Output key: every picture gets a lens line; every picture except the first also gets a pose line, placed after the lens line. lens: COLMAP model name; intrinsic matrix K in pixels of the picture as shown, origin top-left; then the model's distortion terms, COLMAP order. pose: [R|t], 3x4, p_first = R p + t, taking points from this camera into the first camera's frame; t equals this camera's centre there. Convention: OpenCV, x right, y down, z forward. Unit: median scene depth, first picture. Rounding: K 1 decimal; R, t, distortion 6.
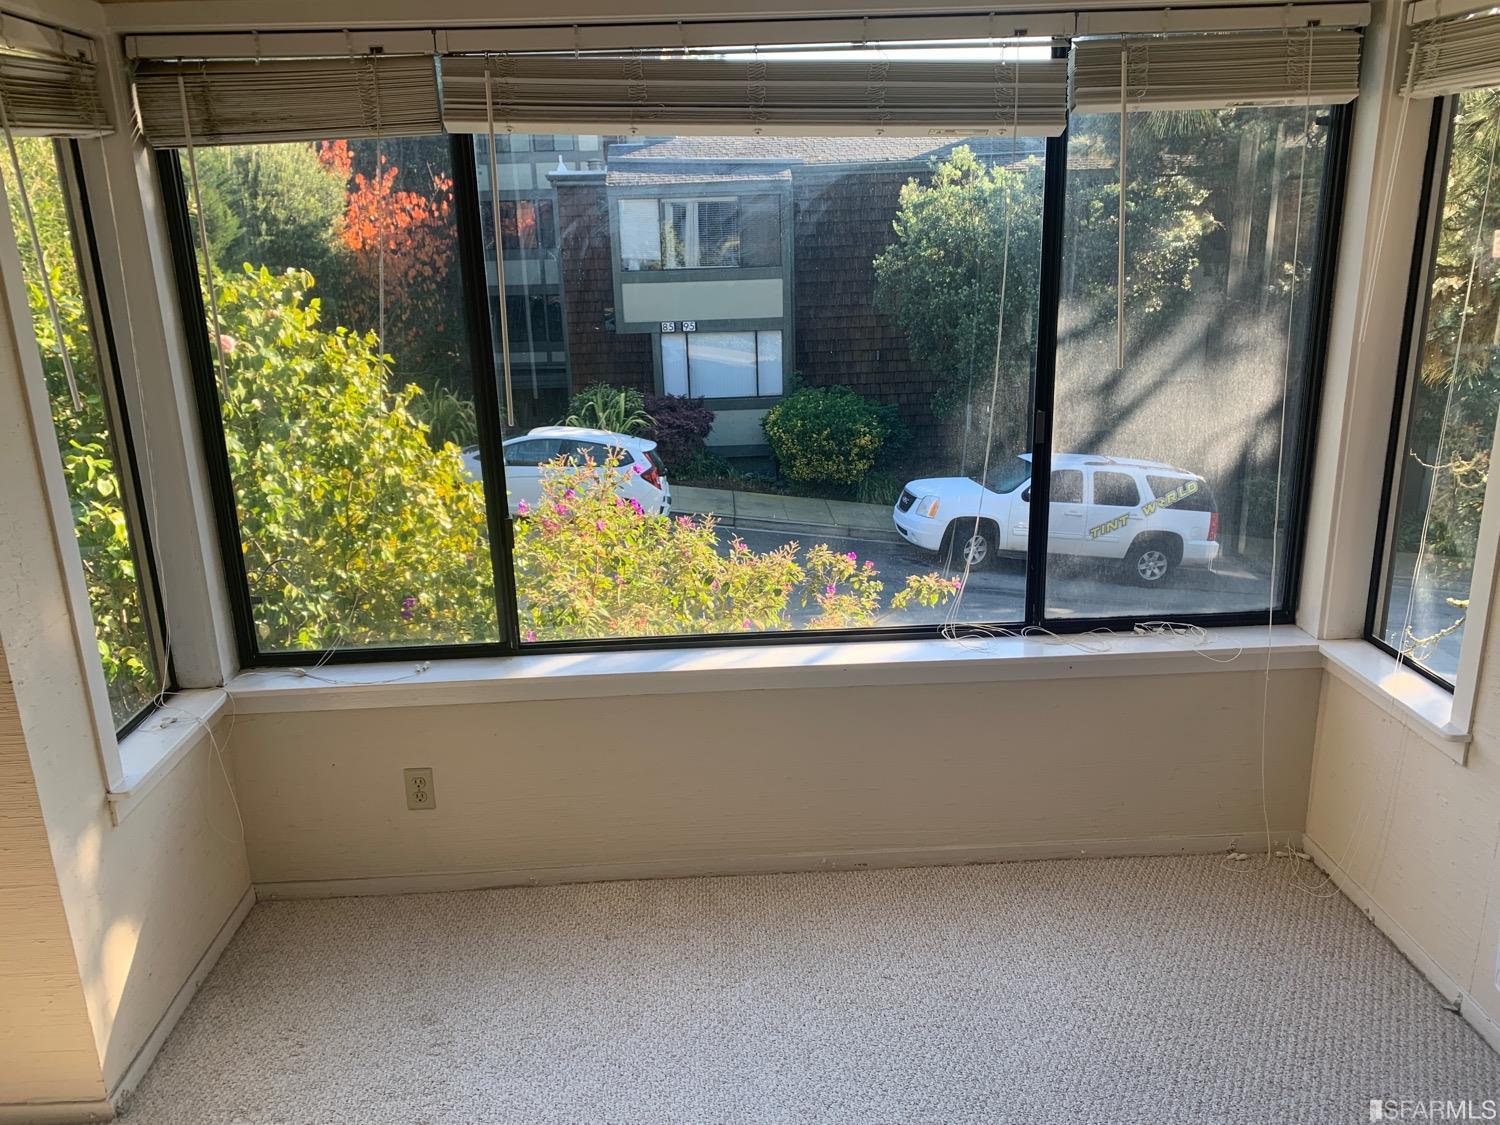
lens RADIAL K [[1101.9, 0, 730.4], [0, 1101.9, 557.3], [0, 0, 1]] dist [0.021760, 0.003826]
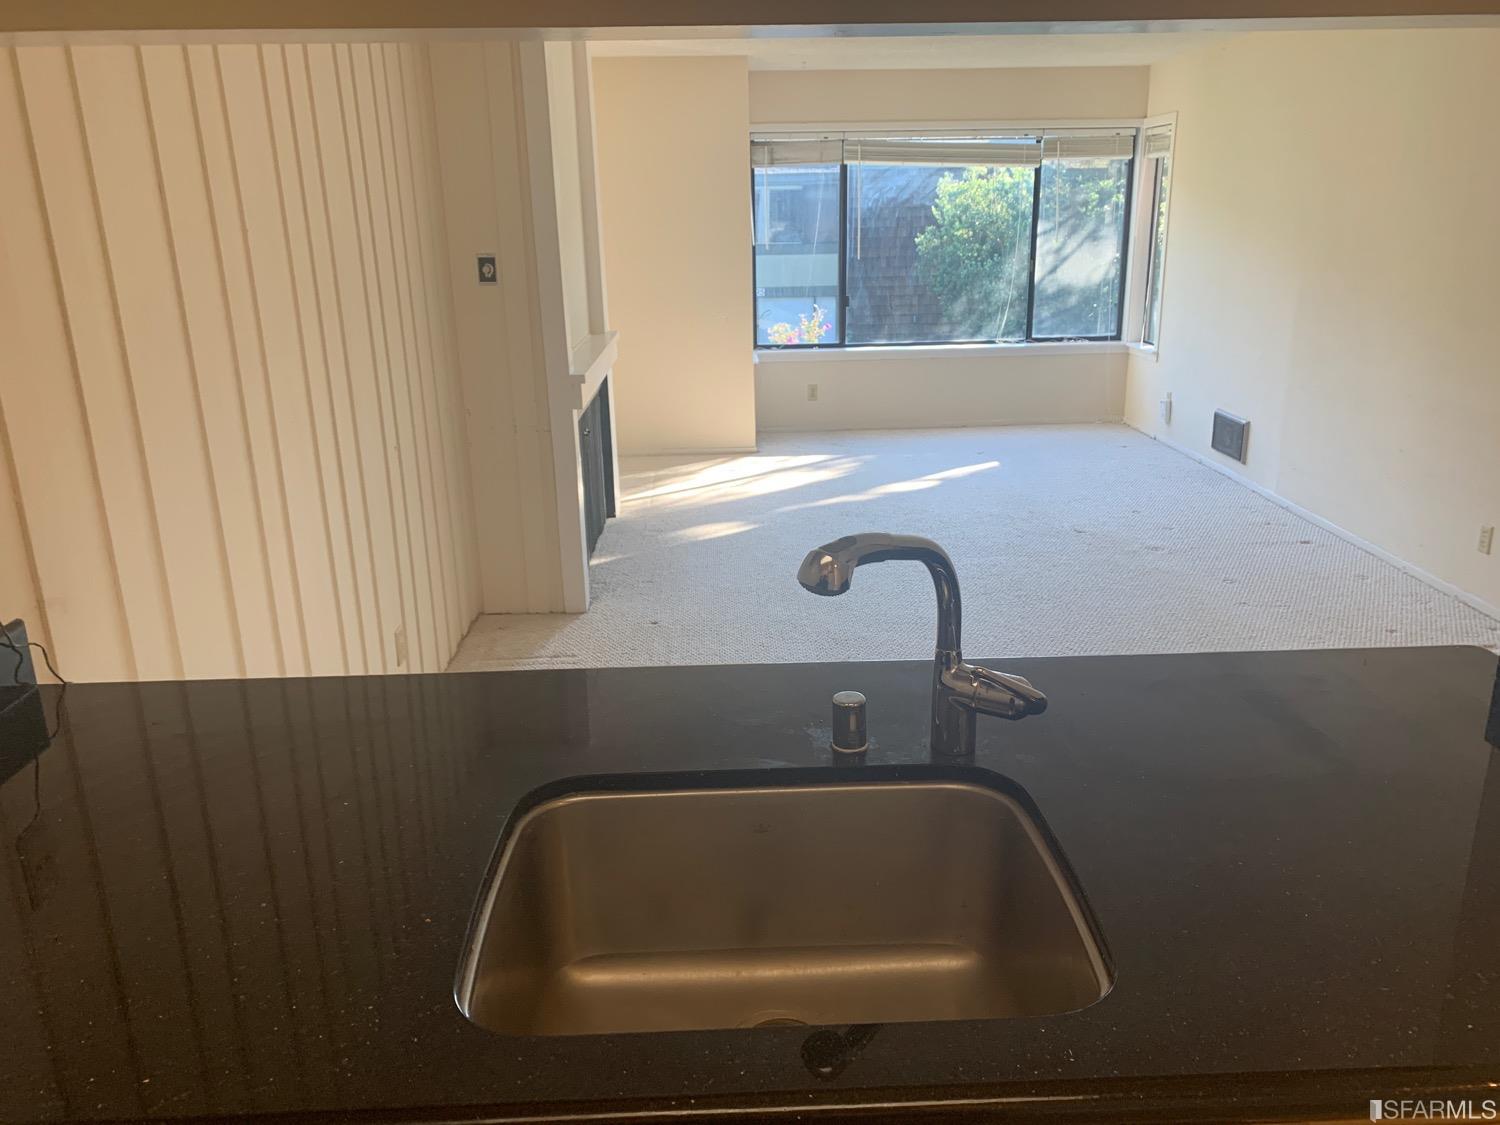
lens RADIAL K [[1164.9, 0, 750.0], [0, 1164.9, 562.5], [0, 0, 1]] dist [0.094664, -0.174863]
pose [[0.999748, 0.011199, 0.019449, -0.262672], [-0.011105, 0.999926, -0.004941, 0.350781], [-0.019503, 0.004724, 0.999799, -1.063146]]
